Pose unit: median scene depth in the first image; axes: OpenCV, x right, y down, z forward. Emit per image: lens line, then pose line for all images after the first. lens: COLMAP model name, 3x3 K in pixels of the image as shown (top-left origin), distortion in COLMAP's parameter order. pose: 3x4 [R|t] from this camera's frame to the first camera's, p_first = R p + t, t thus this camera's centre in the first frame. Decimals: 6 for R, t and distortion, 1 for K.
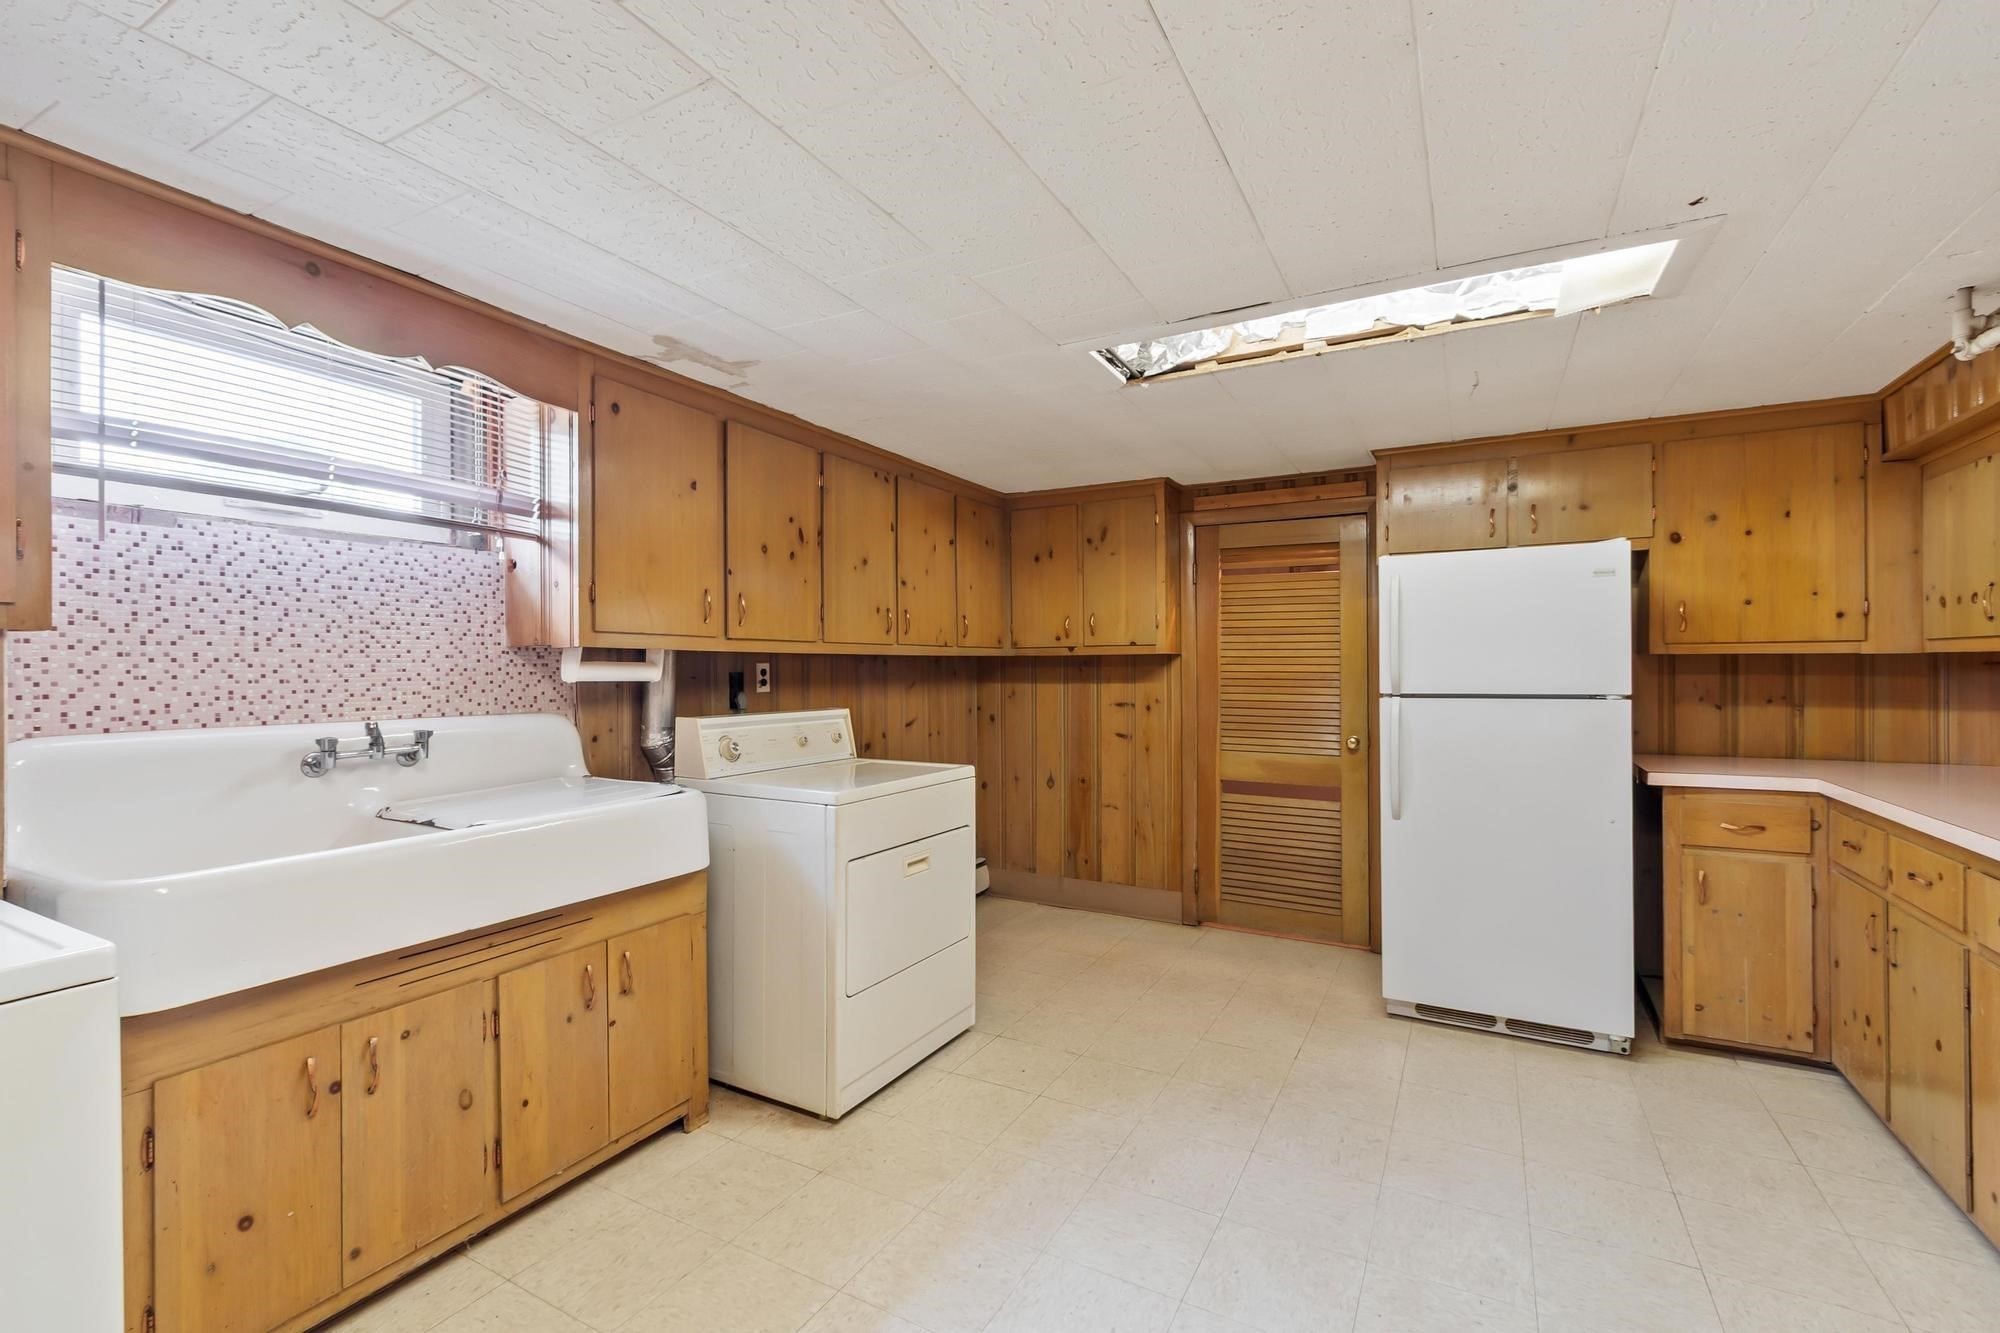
lens RADIAL K [[871.6, 0, 989.3], [0, 871.6, 664.1], [0, 0, 1]] dist [-0.000713, -0.000411]
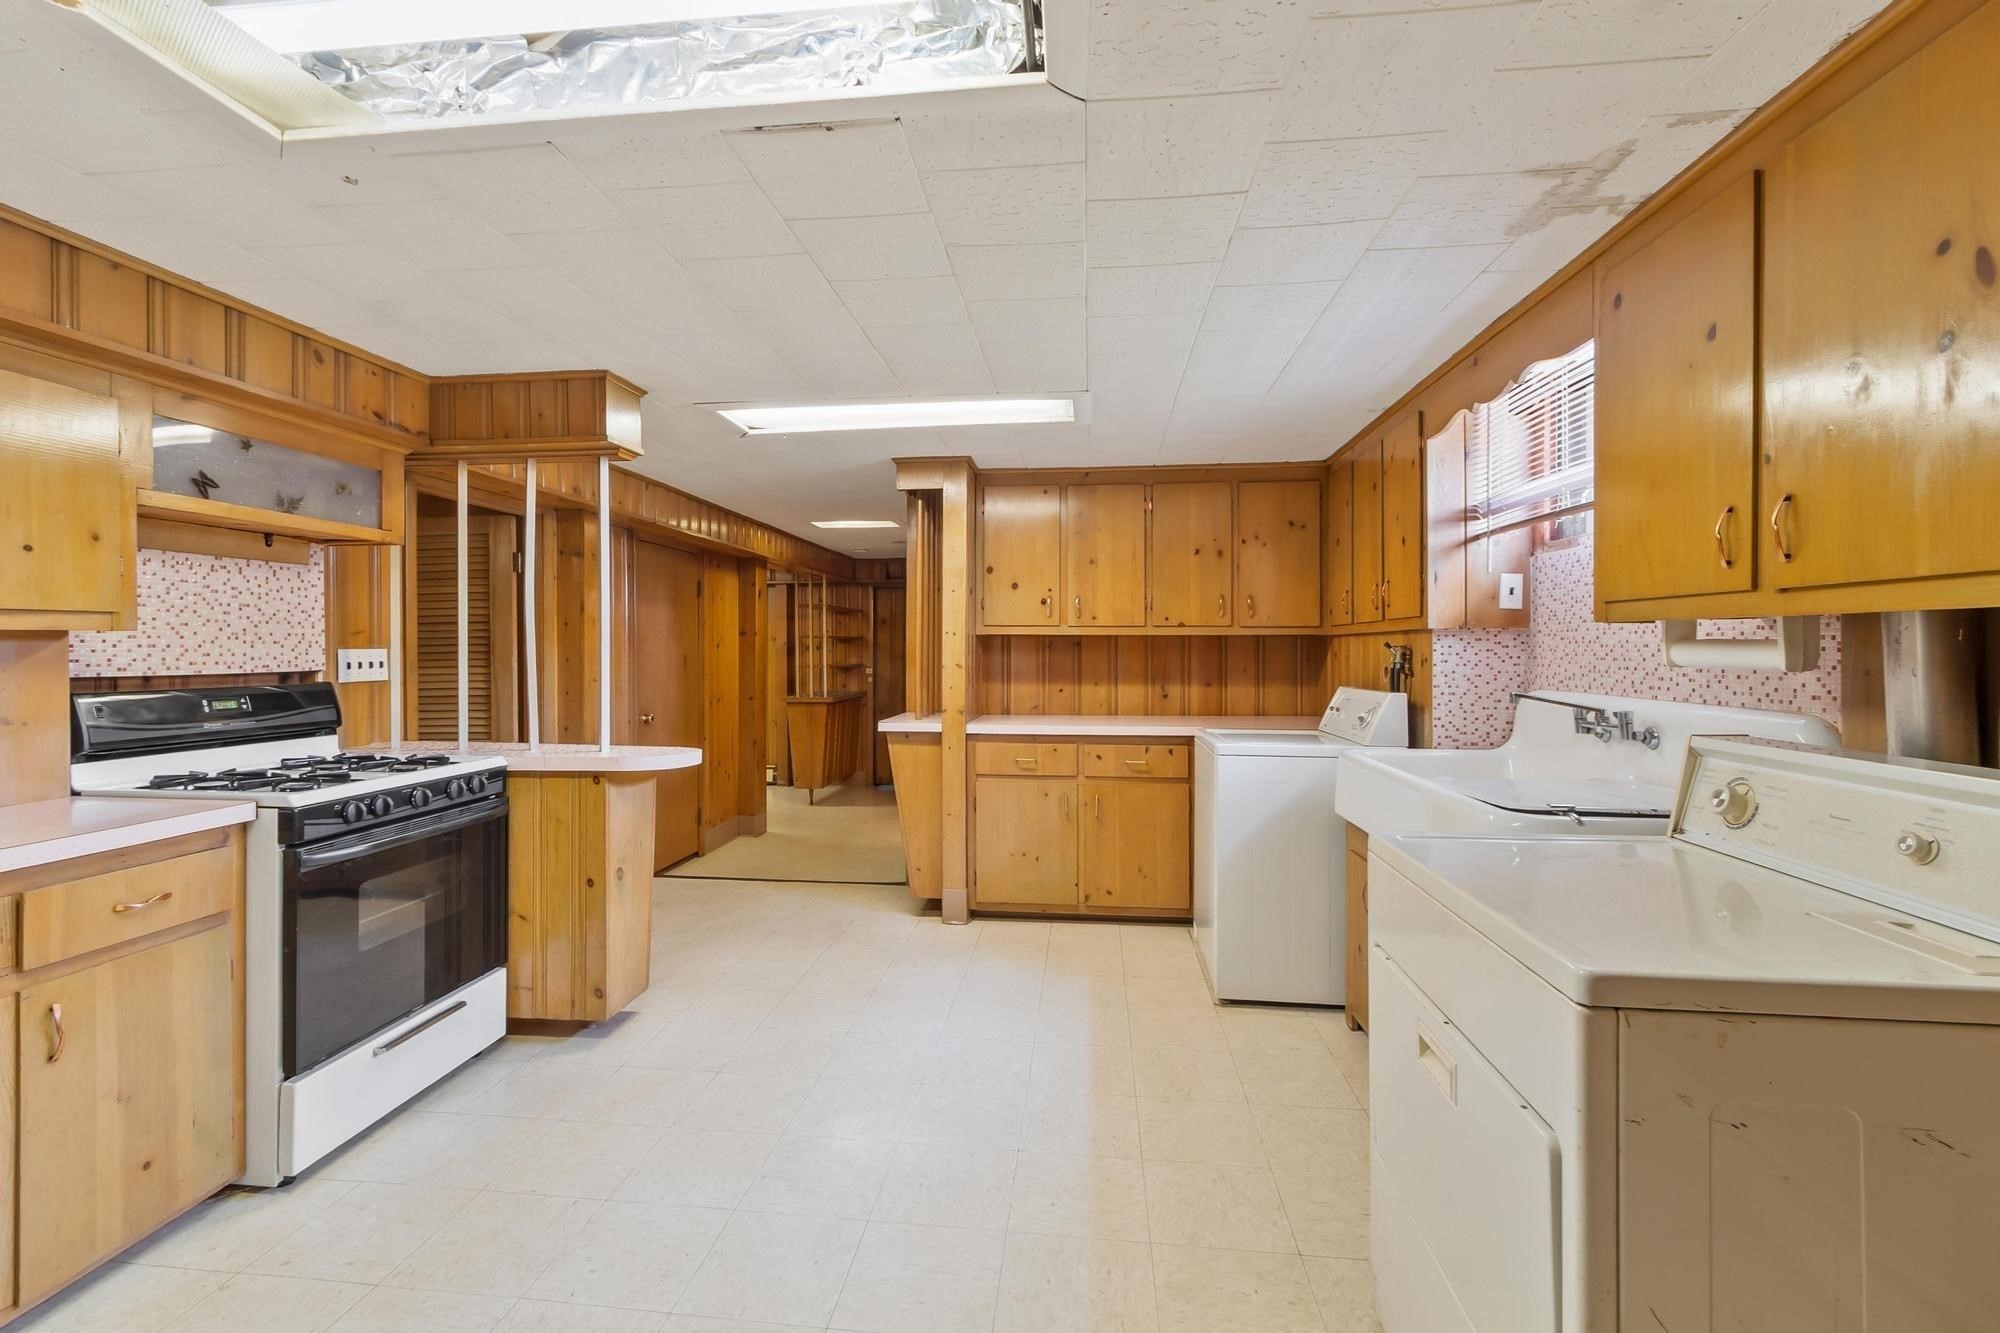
lens RADIAL K [[885.0, 0, 989.0], [0, 885.0, 650.7], [0, 0, 1]] dist [-0.000057, -0.000126]
pose [[-0.922819, 0.004730, -0.385205, 0.378681], [0.005353, 0.999986, -0.000546, 0.003866], [0.385196, -0.002566, -0.922831, 1.552274]]
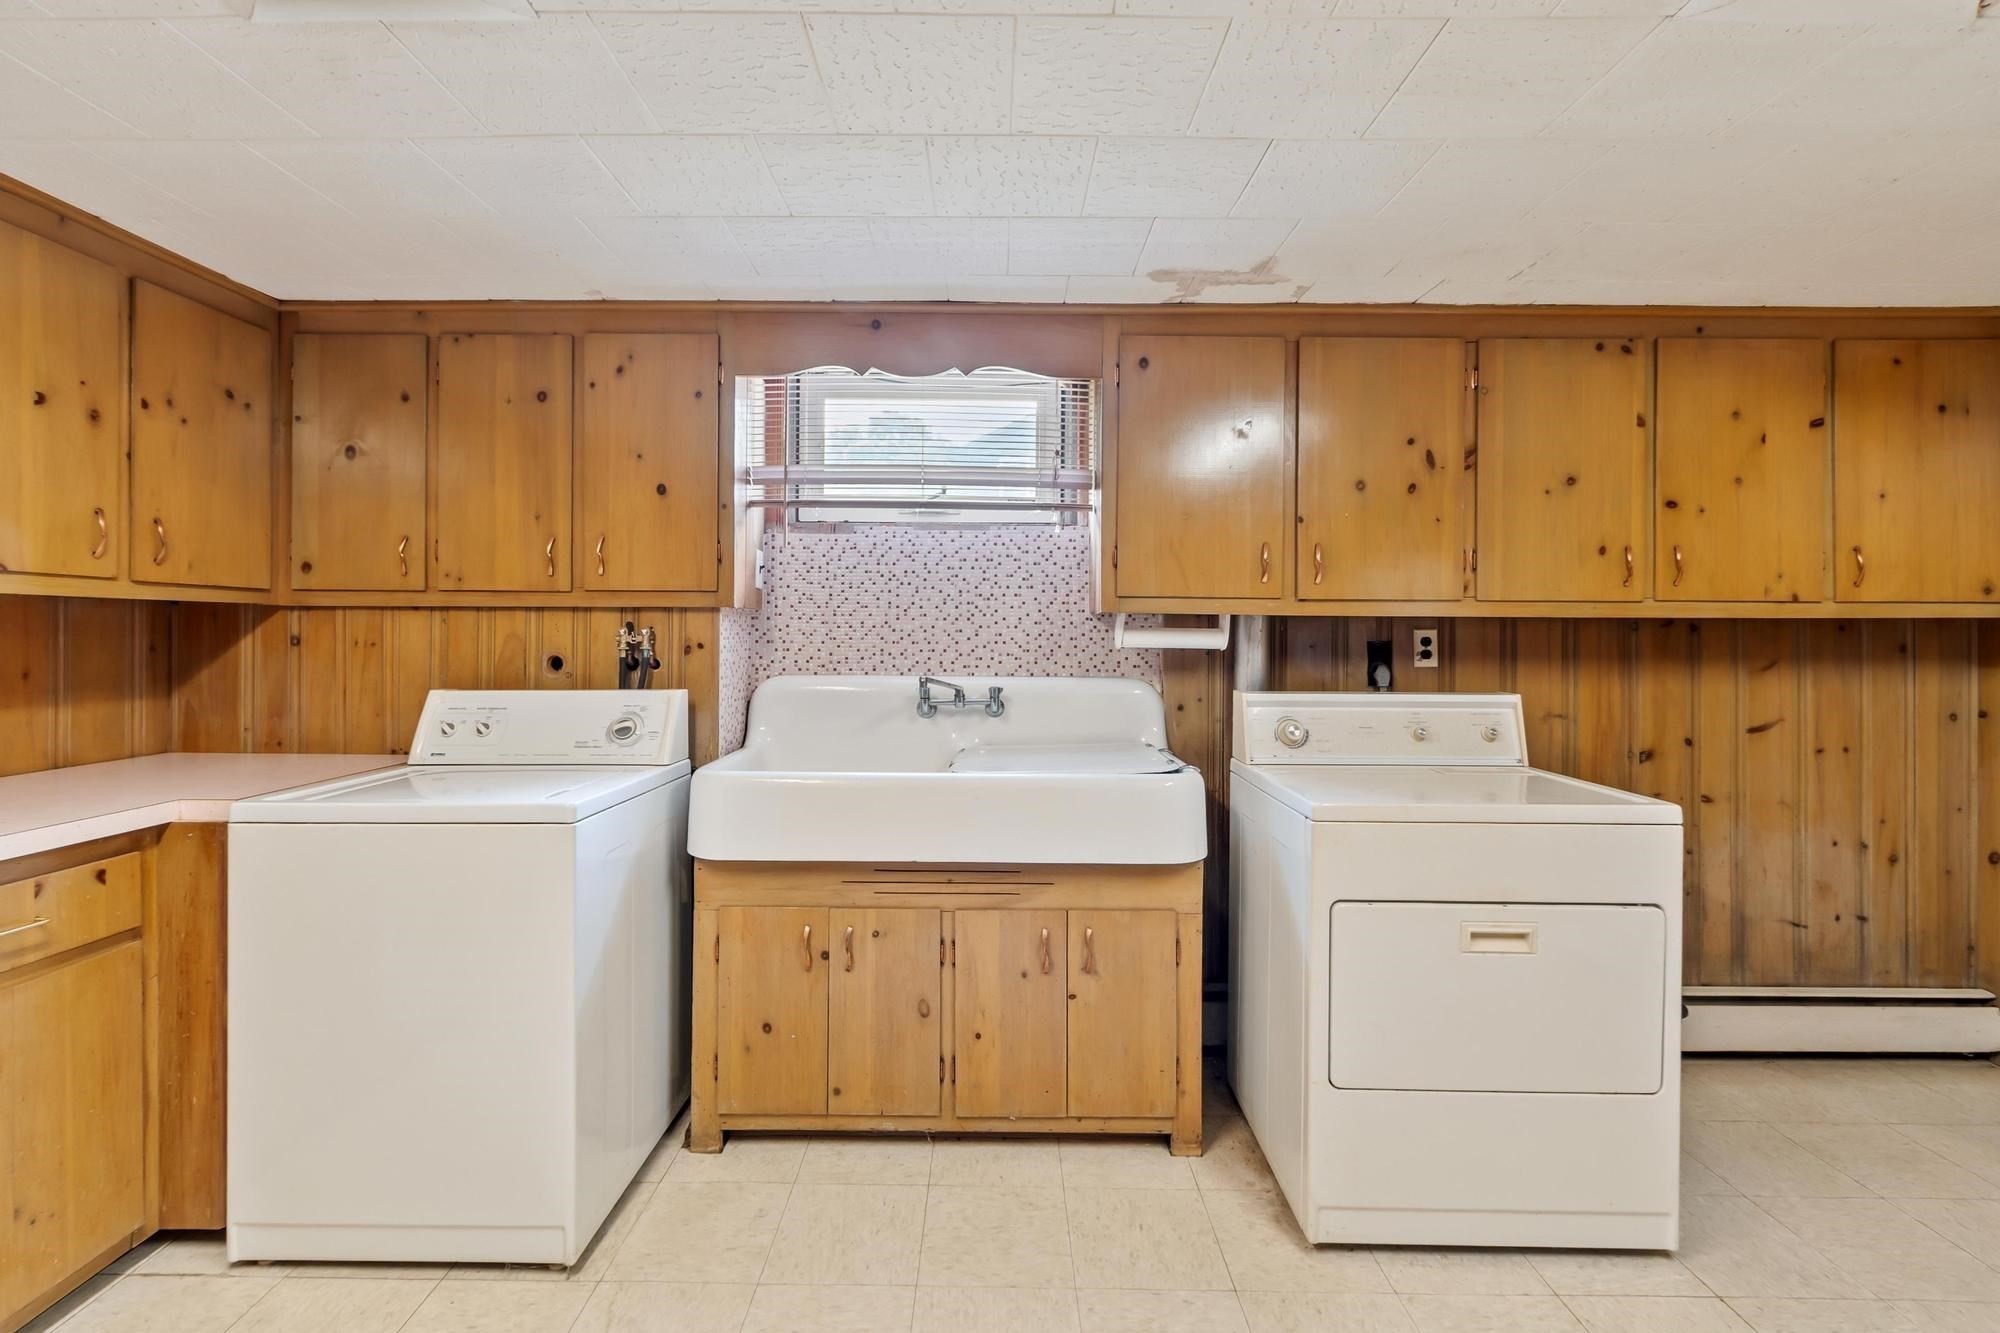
lens RADIAL K [[877.6, 0, 994.5], [0, 877.6, 634.4], [0, 0, 1]] dist [-0.001413, 0.000271]
pose [[0.481650, 0.005543, -0.876346, 0.353714], [-0.003469, 0.999984, 0.004419, 0.001137], [0.876357, 0.000912, 0.481662, 0.409186]]
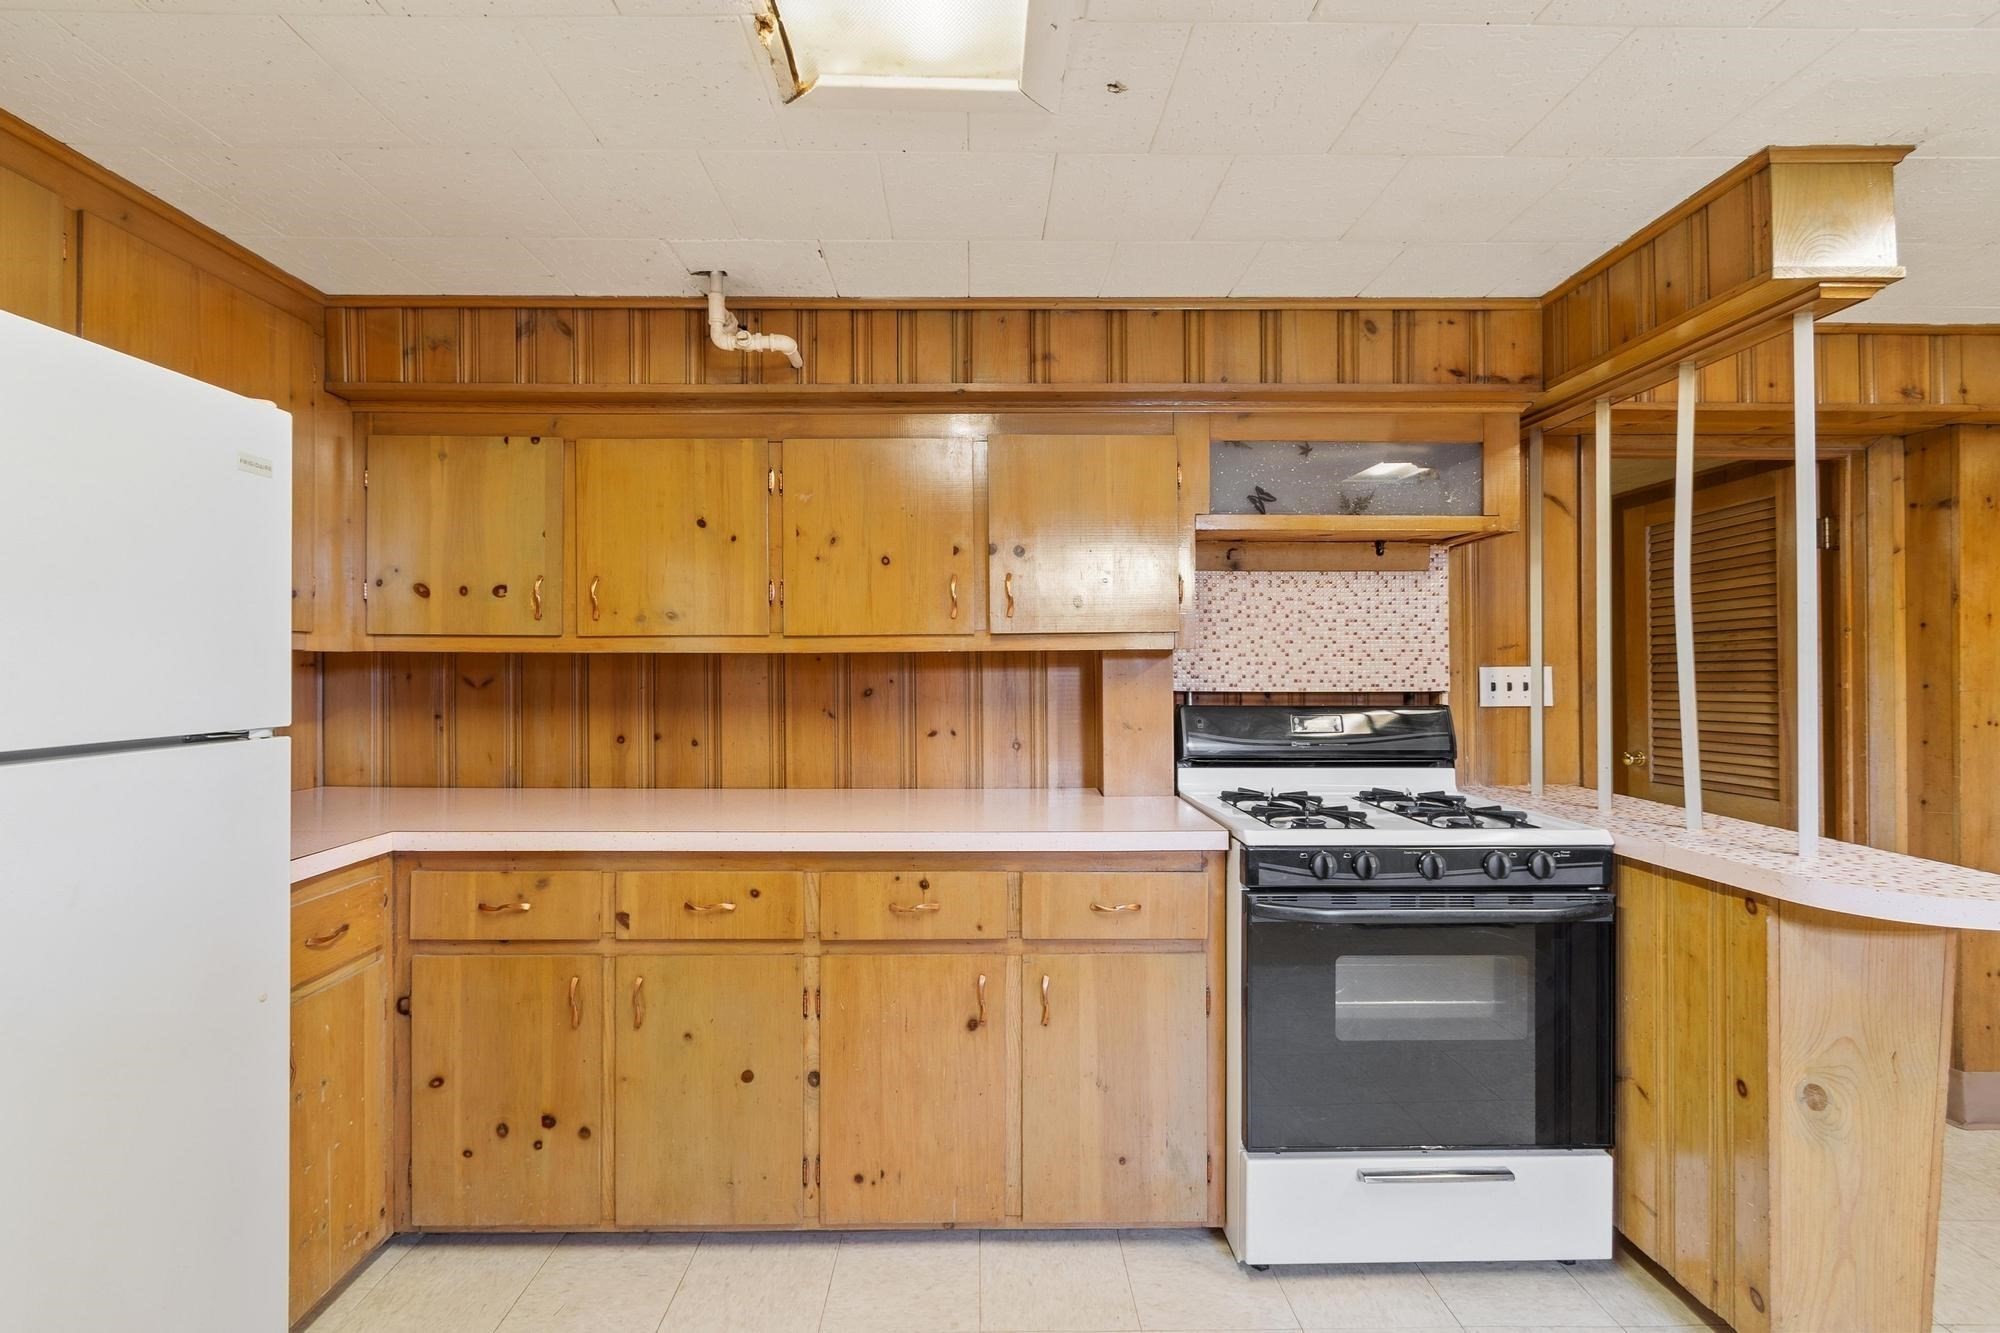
lens RADIAL K [[871.6, 0, 989.3], [0, 871.6, 664.1], [0, 0, 1]] dist [-0.000713, -0.000411]
pose [[-0.495883, 0.006692, 0.868363, 0.132713], [-0.003030, 0.999951, -0.009437, 0.004252], [-0.868384, -0.007311, -0.495839, 1.065997]]
